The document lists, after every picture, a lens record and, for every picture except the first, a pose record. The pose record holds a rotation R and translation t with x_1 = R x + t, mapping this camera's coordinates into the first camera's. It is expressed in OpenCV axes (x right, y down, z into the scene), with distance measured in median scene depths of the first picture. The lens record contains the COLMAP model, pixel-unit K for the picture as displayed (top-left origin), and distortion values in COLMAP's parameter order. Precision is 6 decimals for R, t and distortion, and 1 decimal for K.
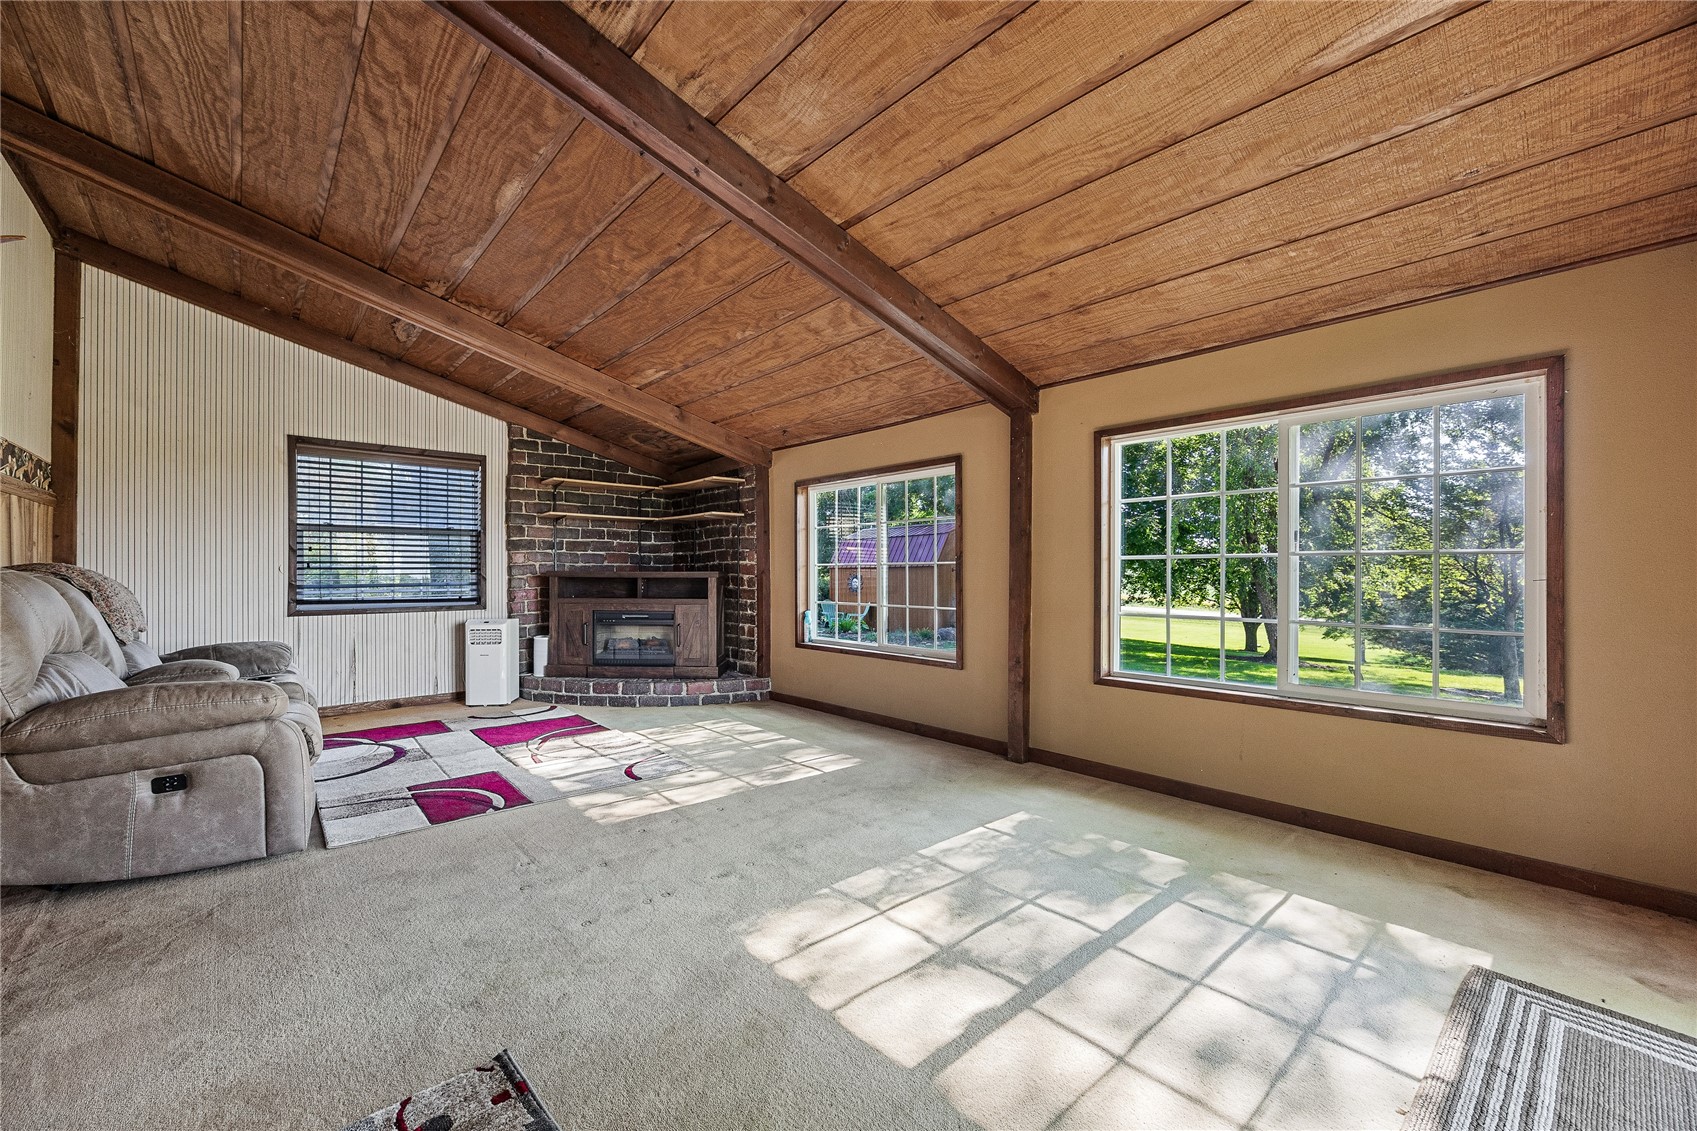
lens RADIAL K [[649.3, 0, 841.2], [0, 649.3, 572.9], [0, 0, 1]] dist [-0.003439, 0.000142]
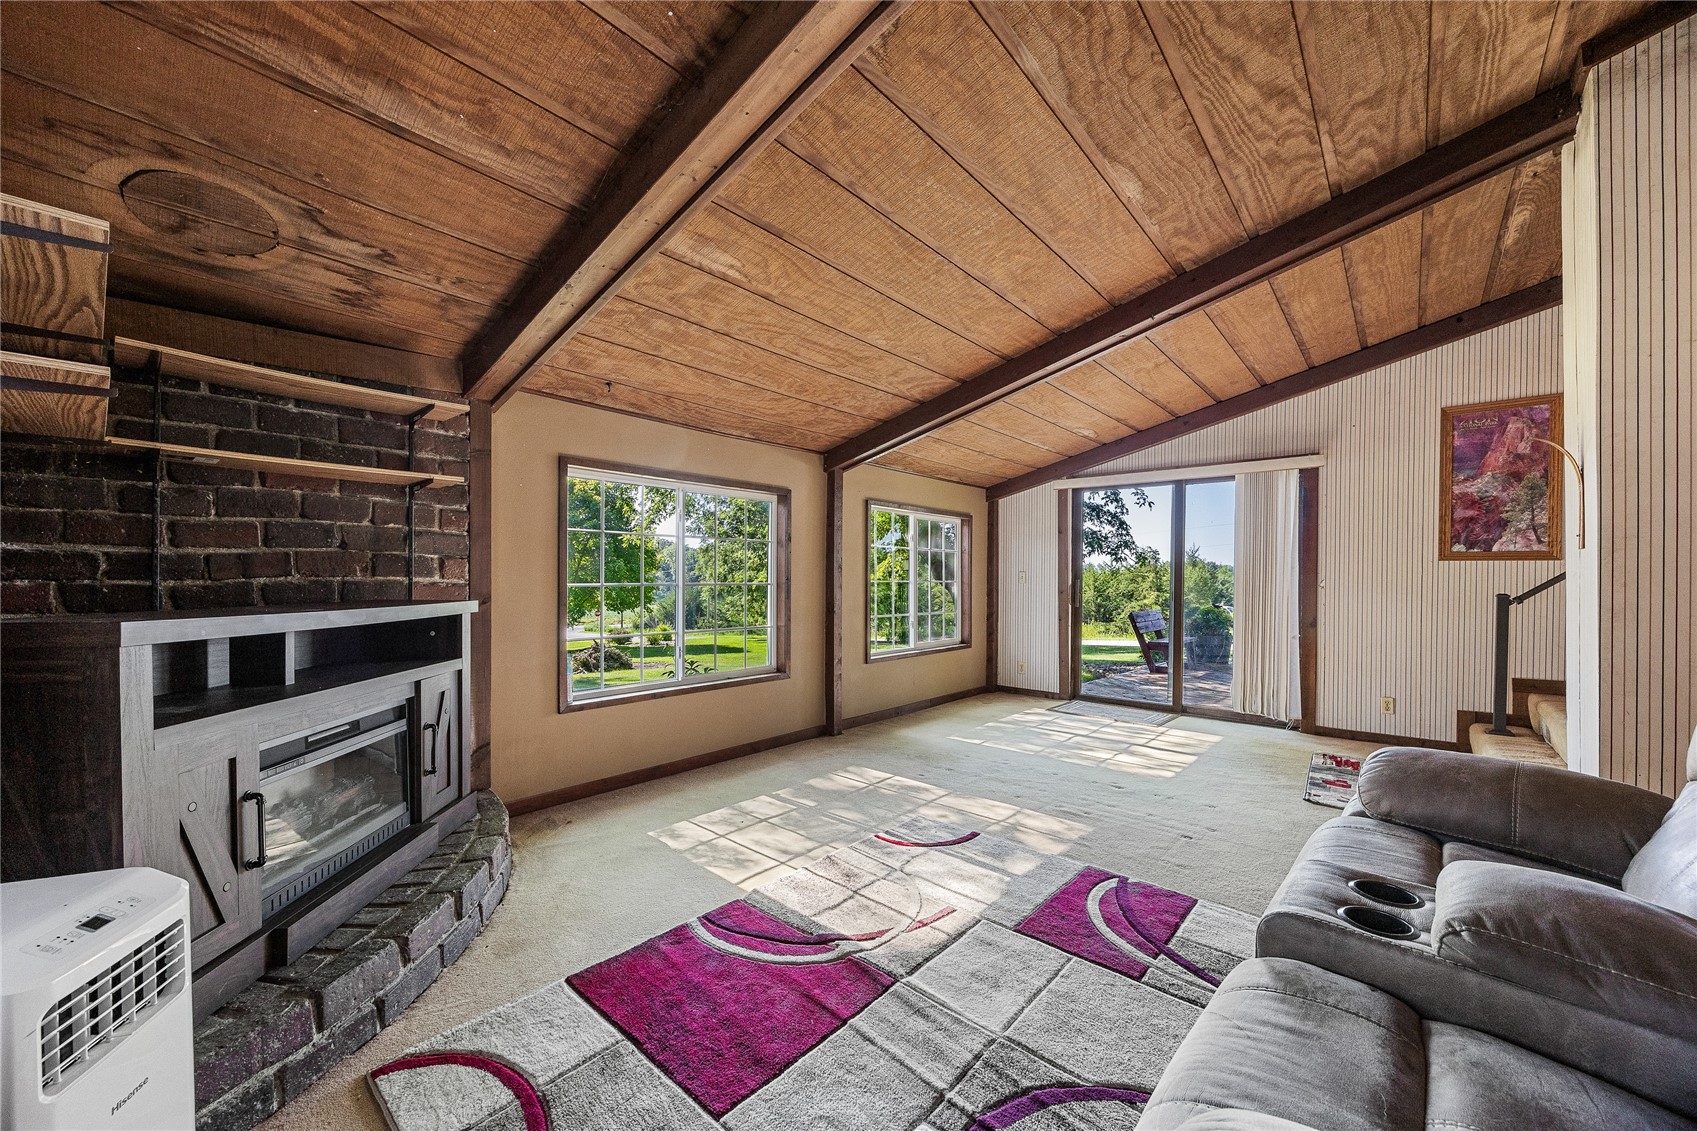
lens RADIAL K [[649.3, 0, 823.3], [0, 649.3, 587.9], [0, 0, 1]] dist [-0.003439, 0.000142]
pose [[-0.098421, -0.015537, 0.995024, -1.196186], [-0.006569, 0.999866, 0.014963, -0.034822], [-0.995123, -0.005064, -0.098510, 1.314965]]
